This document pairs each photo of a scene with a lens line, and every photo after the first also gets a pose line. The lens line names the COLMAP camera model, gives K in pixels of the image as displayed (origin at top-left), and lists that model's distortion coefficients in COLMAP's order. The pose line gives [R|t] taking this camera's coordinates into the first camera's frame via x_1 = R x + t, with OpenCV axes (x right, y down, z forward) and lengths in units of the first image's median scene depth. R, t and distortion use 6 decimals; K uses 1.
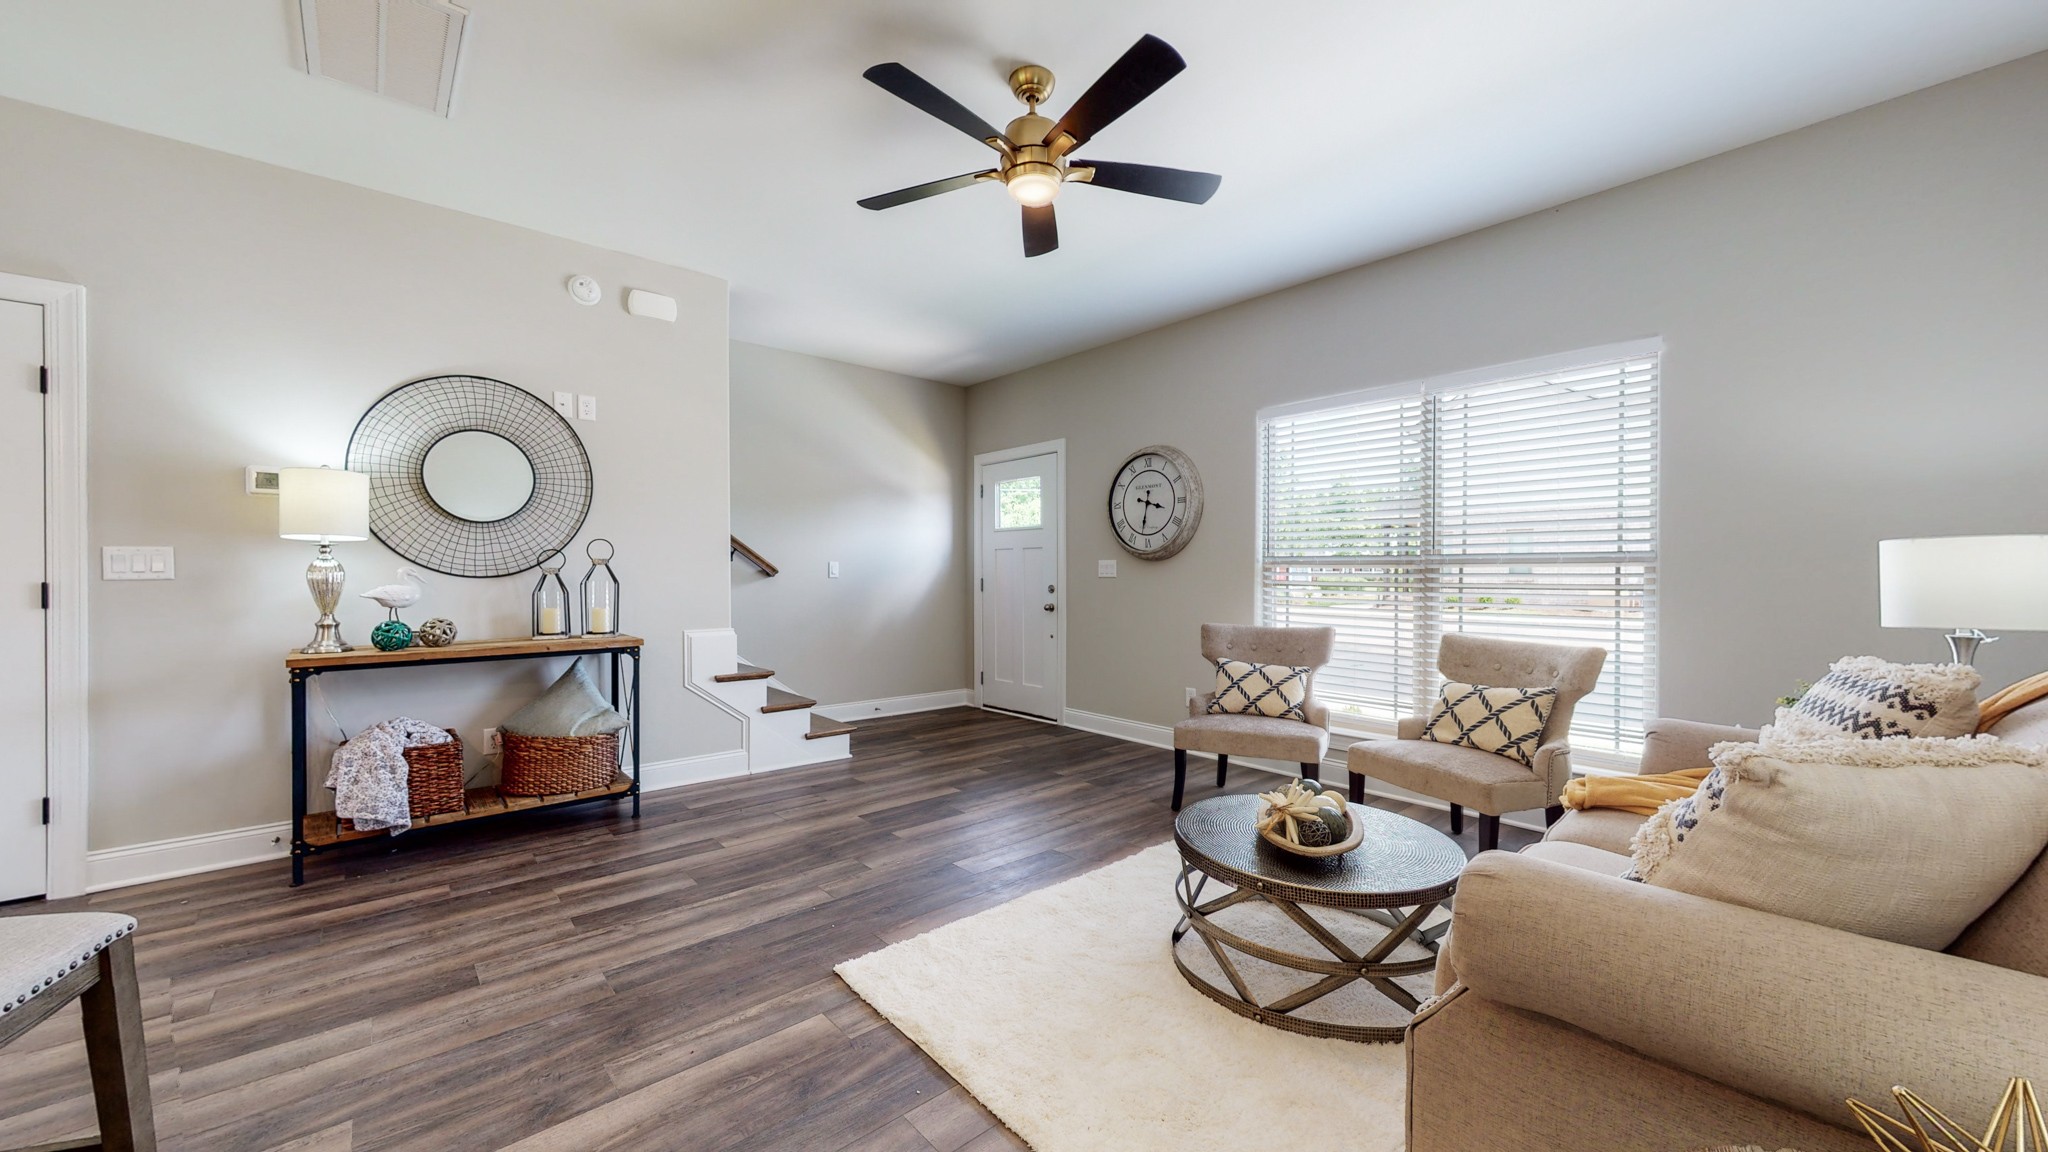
lens RADIAL K [[752.4, 0, 1024.0], [0, 752.4, 576.0], [0, 0, 1]] dist [-0.000638, 0.000041]
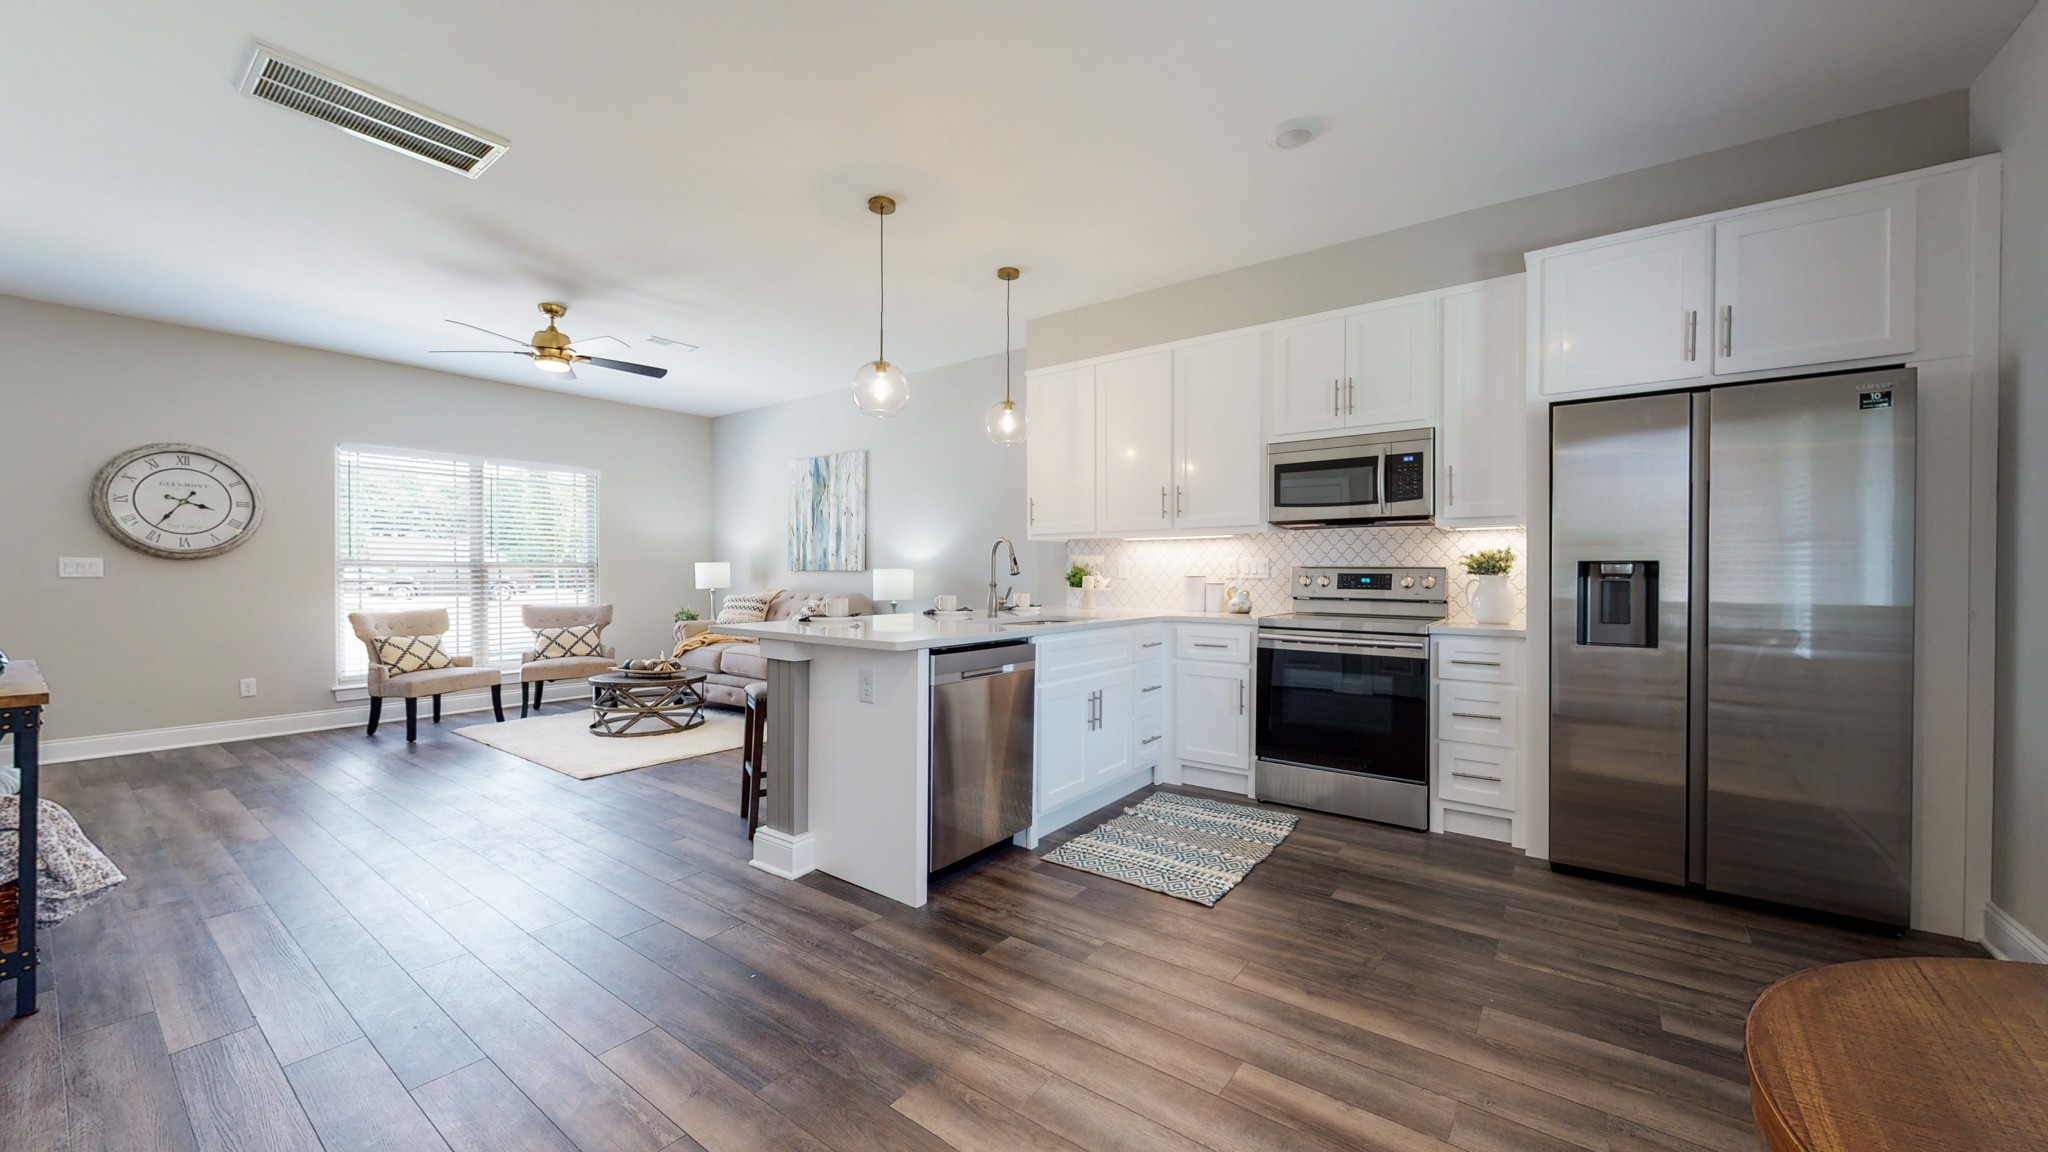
lens RADIAL K [[752.4, 0, 1024.0], [0, 752.4, 576.0], [0, 0, 1]] dist [-0.000638, 0.000041]
pose [[-0.205554, -0.005638, 0.978629, -1.655188], [0.002689, 0.999976, 0.006326, -0.004047], [-0.978642, 0.003932, -0.205534, 0.197853]]
